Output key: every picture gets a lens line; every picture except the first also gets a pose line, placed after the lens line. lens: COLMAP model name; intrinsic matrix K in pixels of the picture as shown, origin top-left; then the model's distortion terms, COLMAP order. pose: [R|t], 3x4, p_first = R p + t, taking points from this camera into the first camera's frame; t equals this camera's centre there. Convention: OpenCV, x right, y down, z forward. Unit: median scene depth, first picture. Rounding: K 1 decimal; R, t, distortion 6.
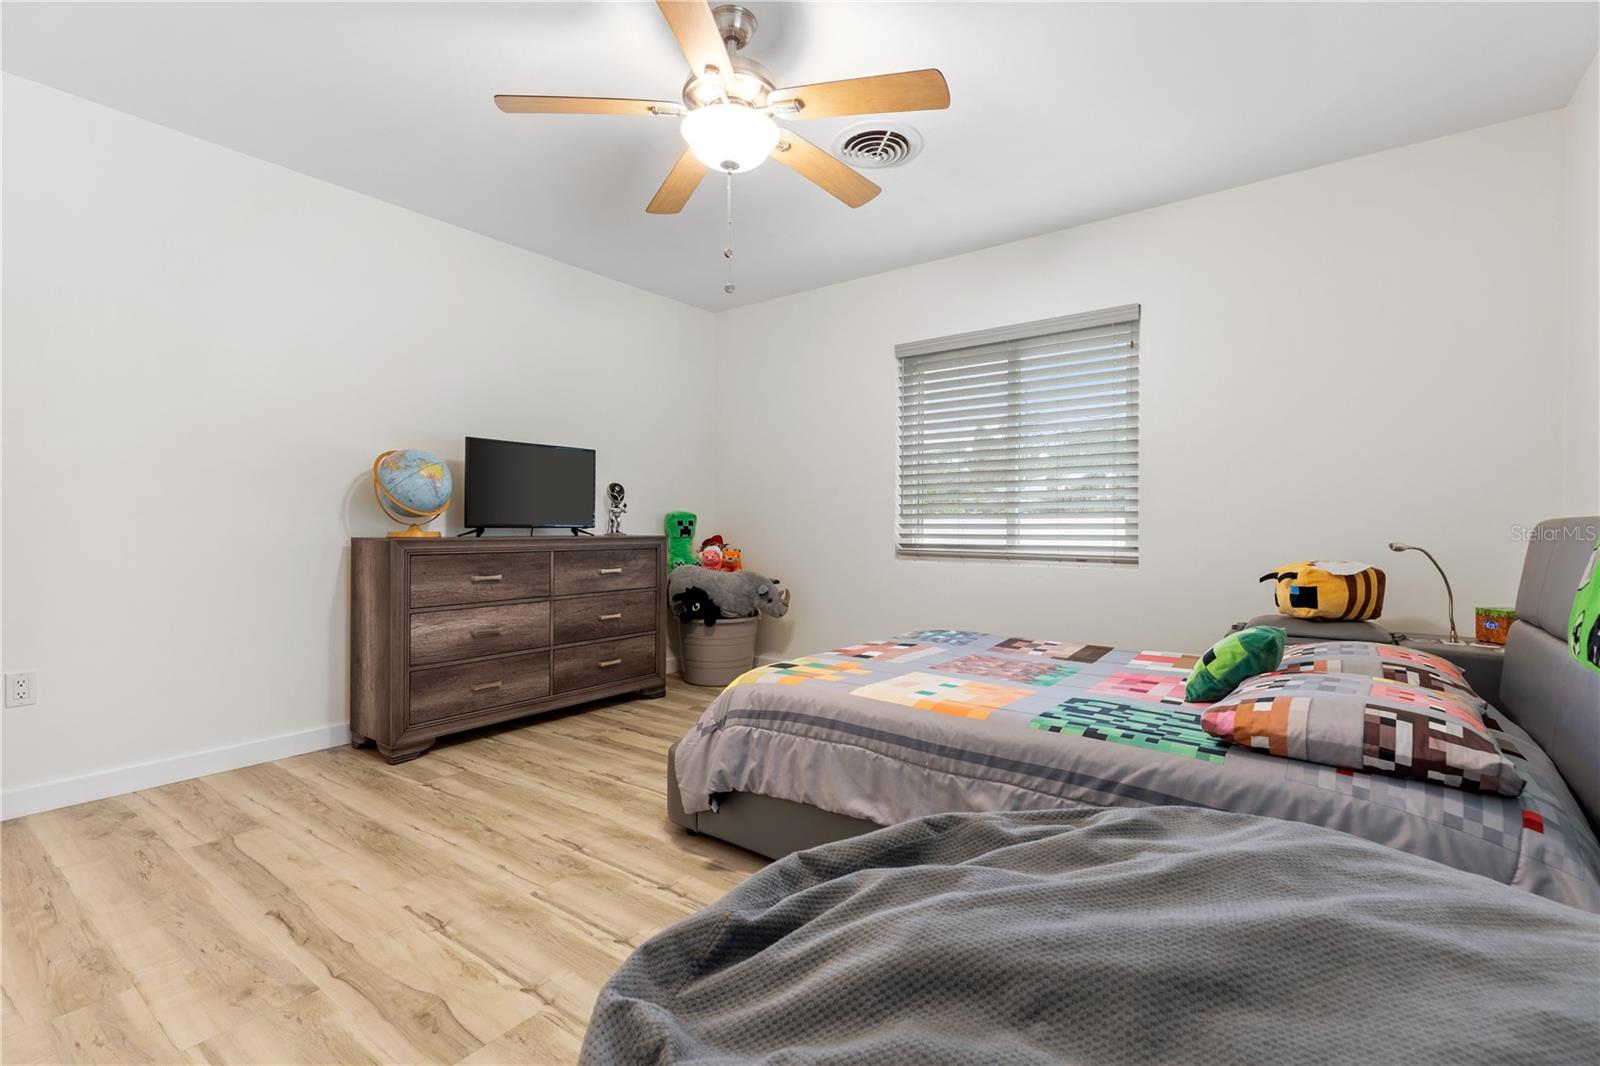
lens RADIAL K [[715.9, 0, 806.8], [0, 715.9, 538.1], [0, 0, 1]] dist [0.001168, 0.000001]
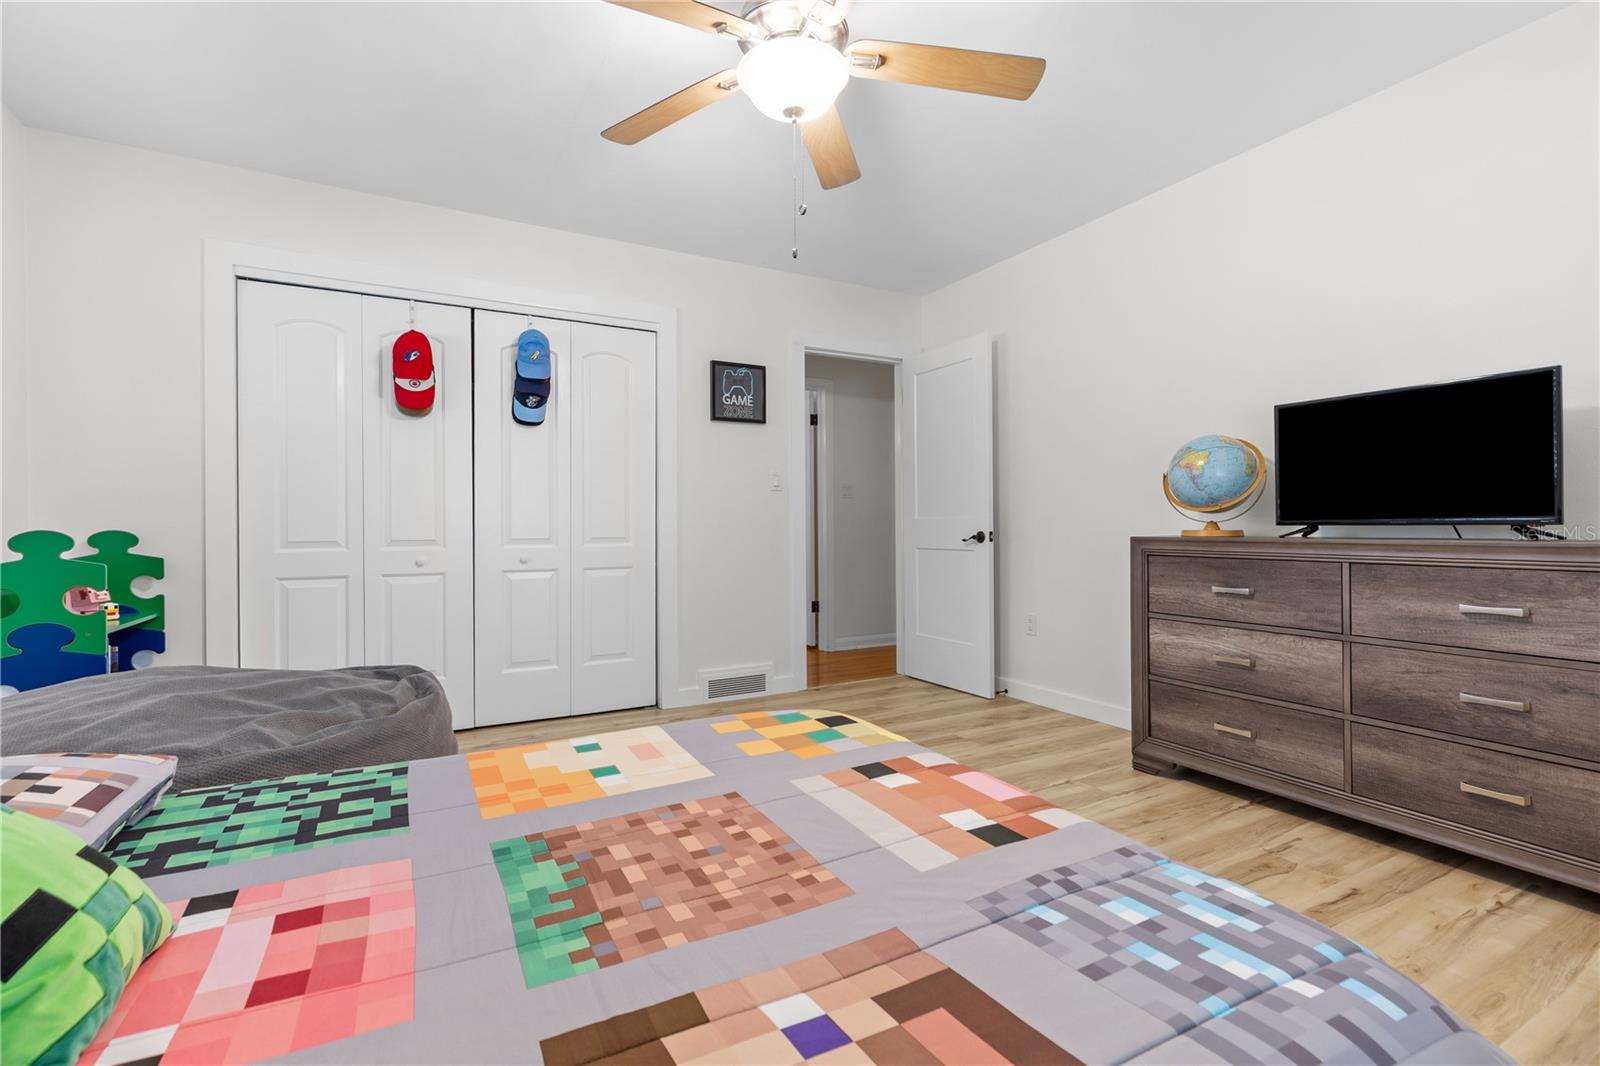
lens RADIAL K [[715.9, 0, 798.9], [0, 715.9, 538.2], [0, 0, 1]] dist [0.001168, 0.000001]
pose [[-0.420950, 0.016976, -0.906925, 0.467176], [-0.009451, 0.999689, 0.023099, -0.014511], [0.907035, 0.018295, -0.420658, 0.938614]]
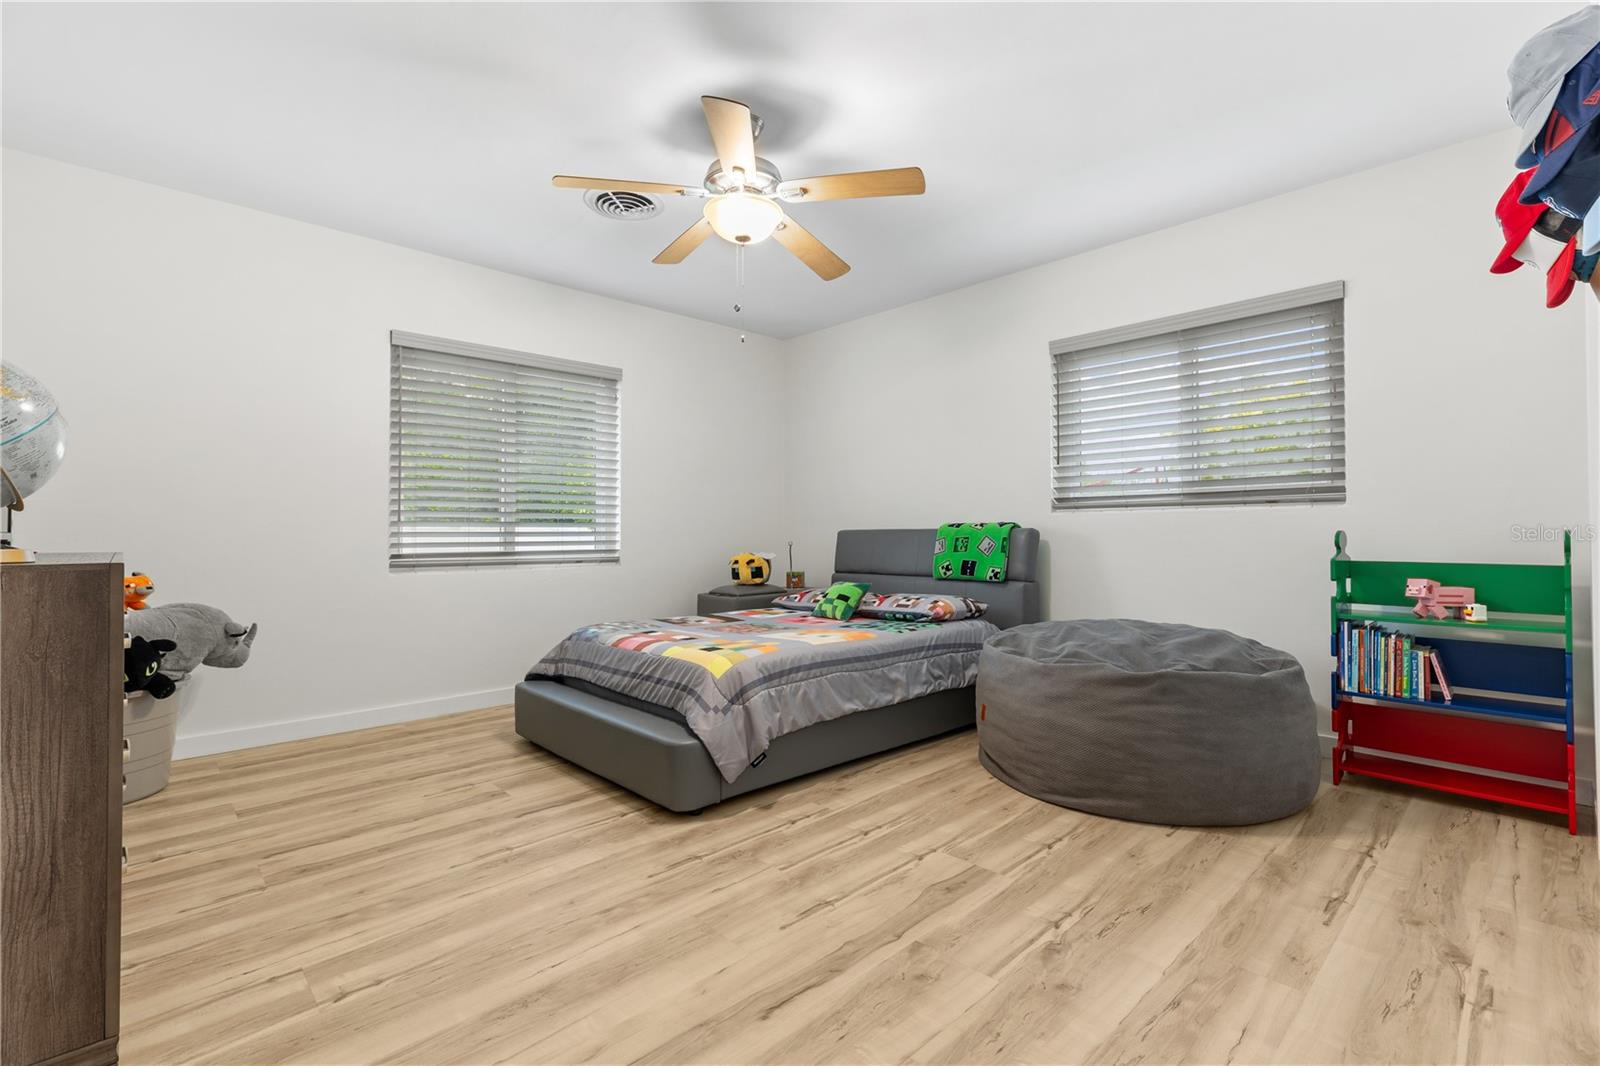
lens RADIAL K [[715.9, 0, 805.2], [0, 715.9, 539.2], [0, 0, 1]] dist [0.001168, 0.000001]
pose [[0.173096, -0.009679, 0.984857, -0.887320], [0.020431, 0.999772, 0.006235, -0.008587], [-0.984693, 0.019042, 0.173254, 0.469049]]
